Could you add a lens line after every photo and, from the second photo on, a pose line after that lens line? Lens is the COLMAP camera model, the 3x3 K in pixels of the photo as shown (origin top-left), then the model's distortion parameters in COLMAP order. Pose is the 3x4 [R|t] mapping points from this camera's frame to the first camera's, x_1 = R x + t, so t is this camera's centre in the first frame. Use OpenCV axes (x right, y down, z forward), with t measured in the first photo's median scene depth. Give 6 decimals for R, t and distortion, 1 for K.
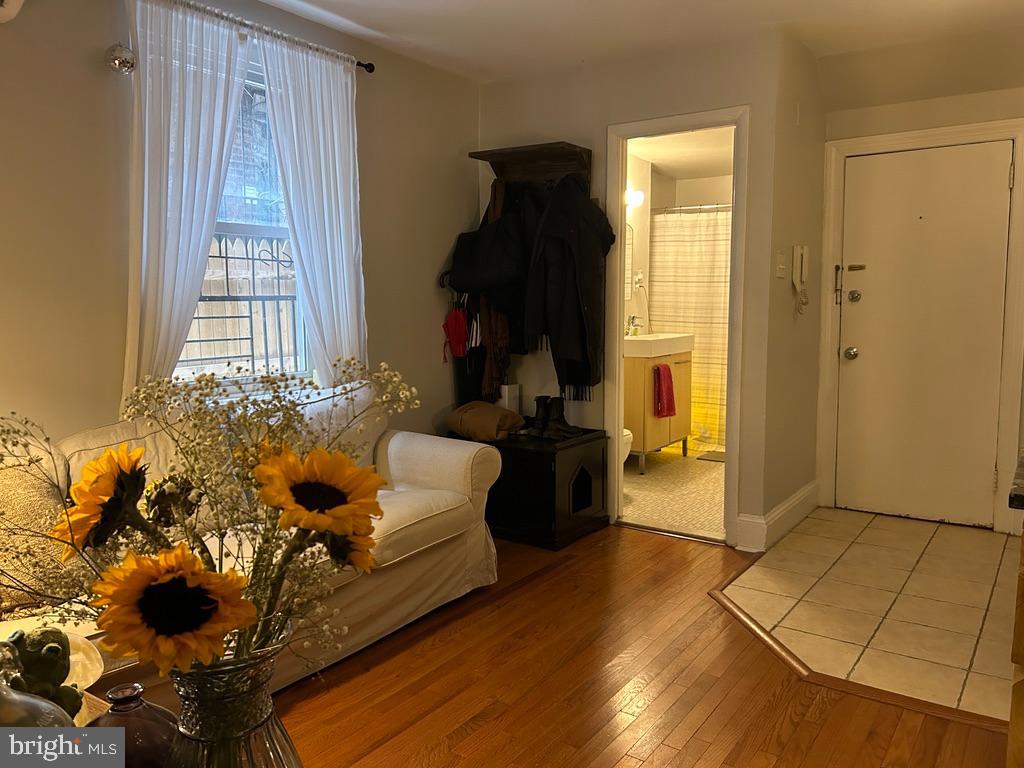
lens RADIAL K [[793.8, 0, 512.0], [0, 793.8, 384.0], [0, 0, 1]] dist [0.102295, 0.000588]
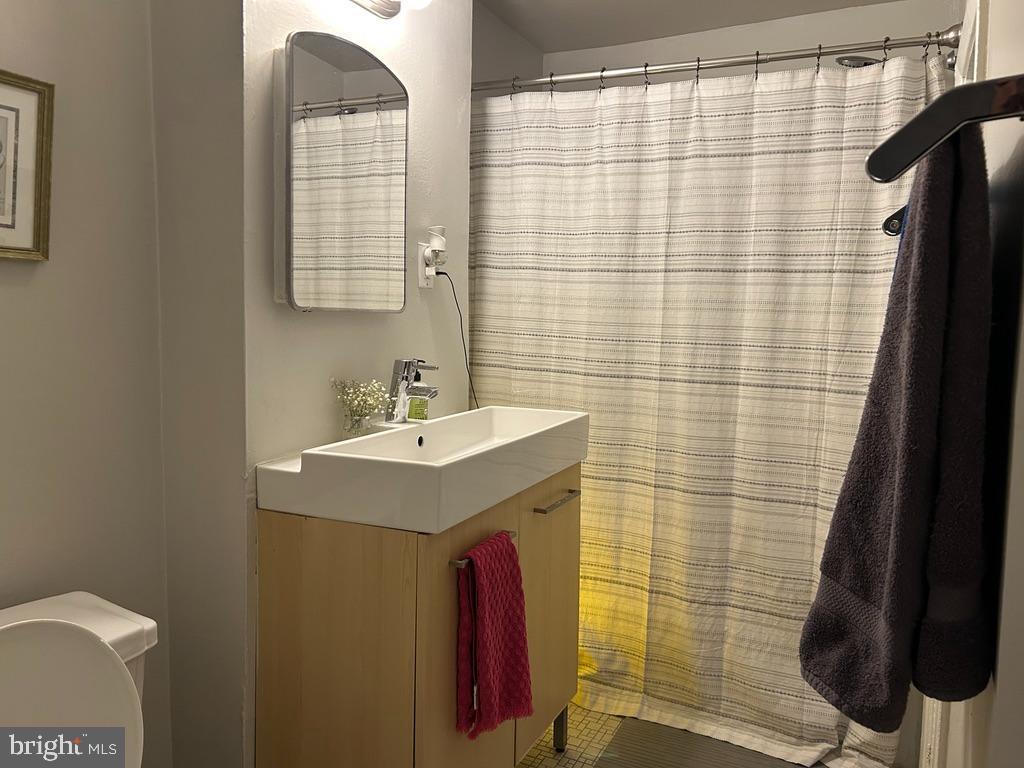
lens RADIAL K [[793.8, 0, 512.0], [0, 793.8, 384.0], [0, 0, 1]] dist [0.102295, 0.000588]
pose [[0.987188, 0.010804, 0.159193, 0.132534], [-0.008550, 0.999853, -0.014835, -0.066633], [-0.159329, 0.013284, 0.987136, 0.628104]]
